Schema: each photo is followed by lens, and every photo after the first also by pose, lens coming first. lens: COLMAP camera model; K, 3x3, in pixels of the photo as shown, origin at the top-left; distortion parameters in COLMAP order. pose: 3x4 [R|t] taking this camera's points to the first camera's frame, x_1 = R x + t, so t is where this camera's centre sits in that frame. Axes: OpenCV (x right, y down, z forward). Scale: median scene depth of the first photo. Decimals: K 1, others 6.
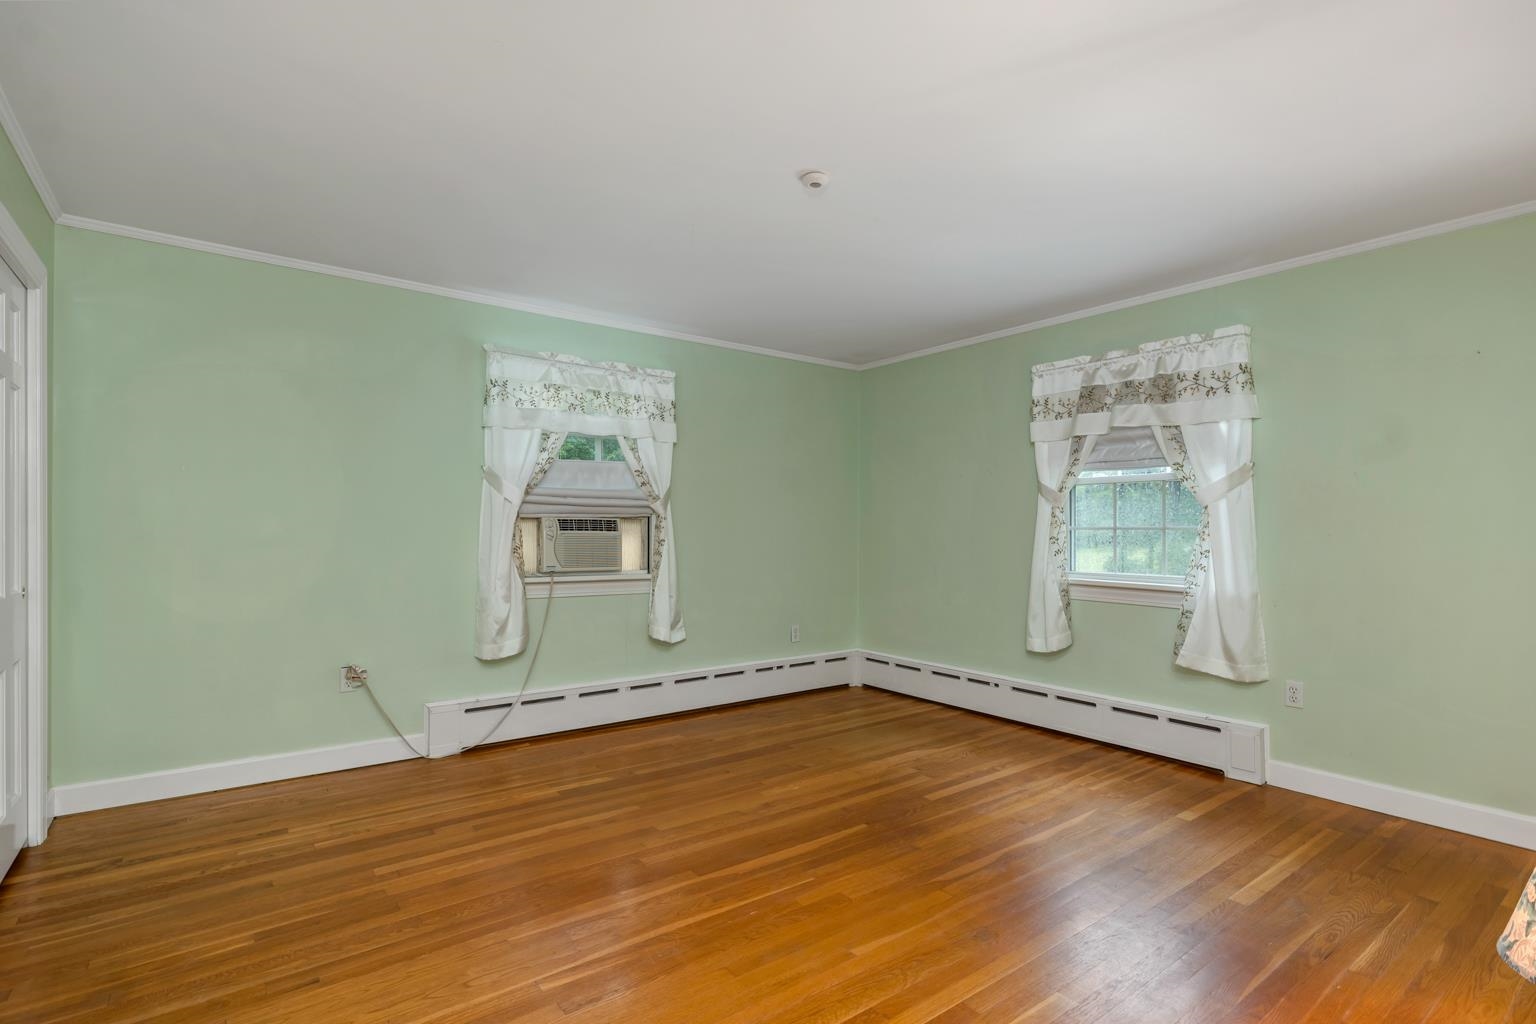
lens RADIAL K [[745.3, 0, 772.3], [0, 745.3, 520.2], [0, 0, 1]] dist [-0.000676, 0.000259]
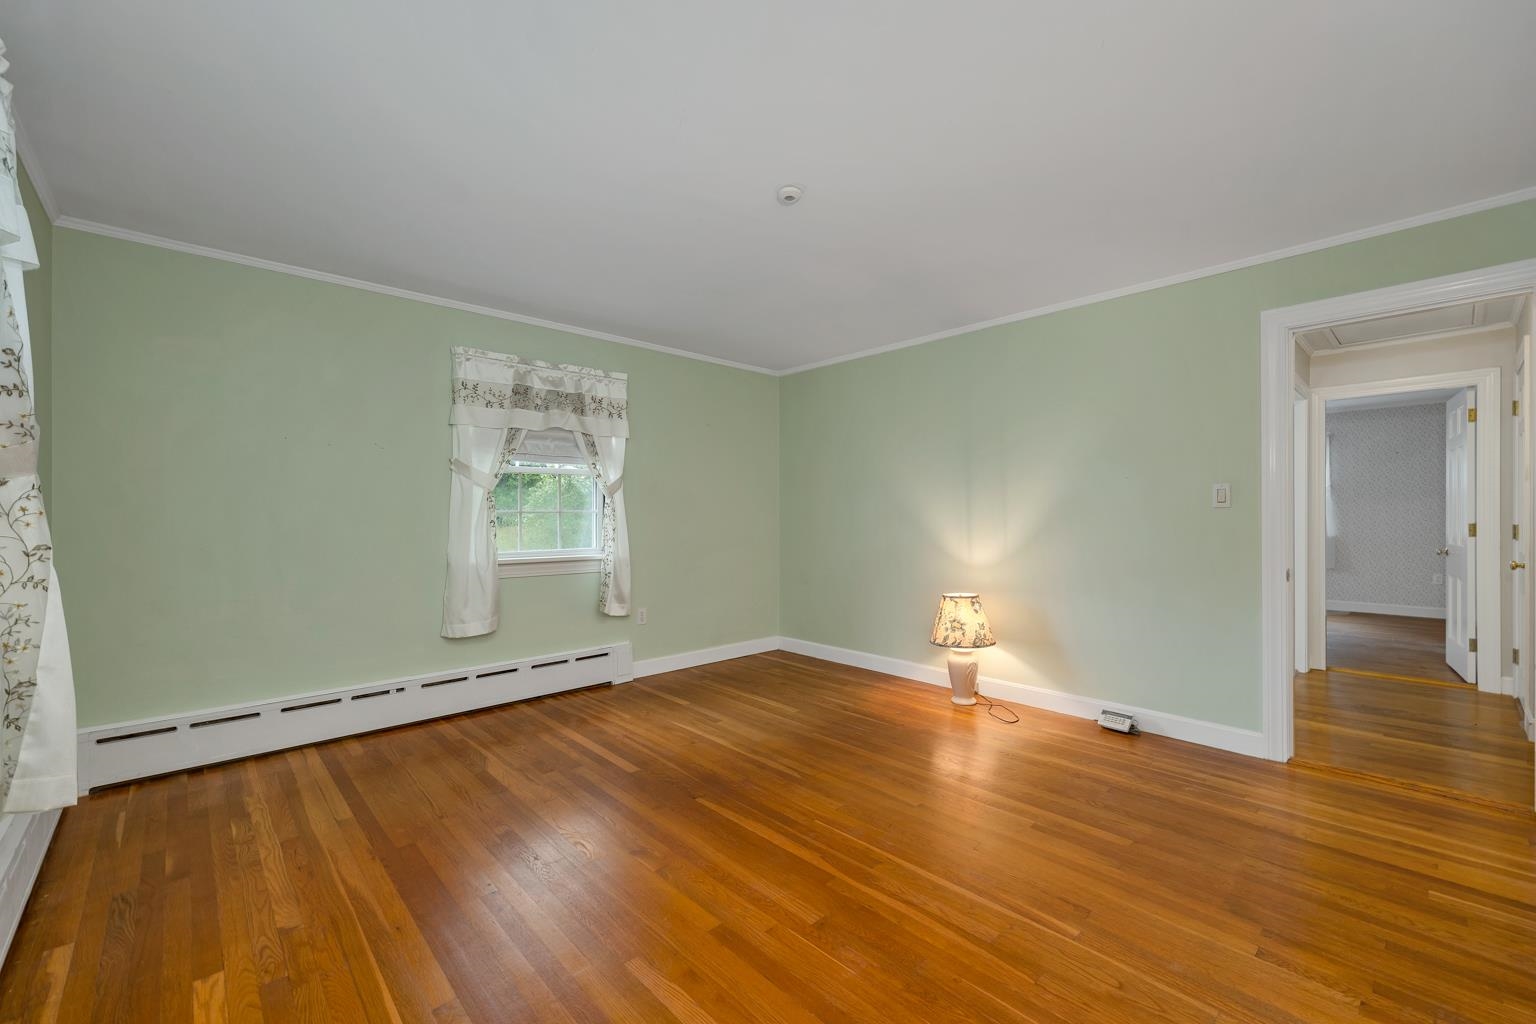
lens RADIAL K [[631.2, 0, 771.0], [0, 631.2, 510.5], [0, 0, 1]] dist [0.000986, 0.000085]
pose [[-0.114204, 0.000820, 0.993457, -0.592394], [-0.010383, 0.999944, -0.002019, 0.006625], [-0.993403, -0.010546, -0.114189, 0.782899]]
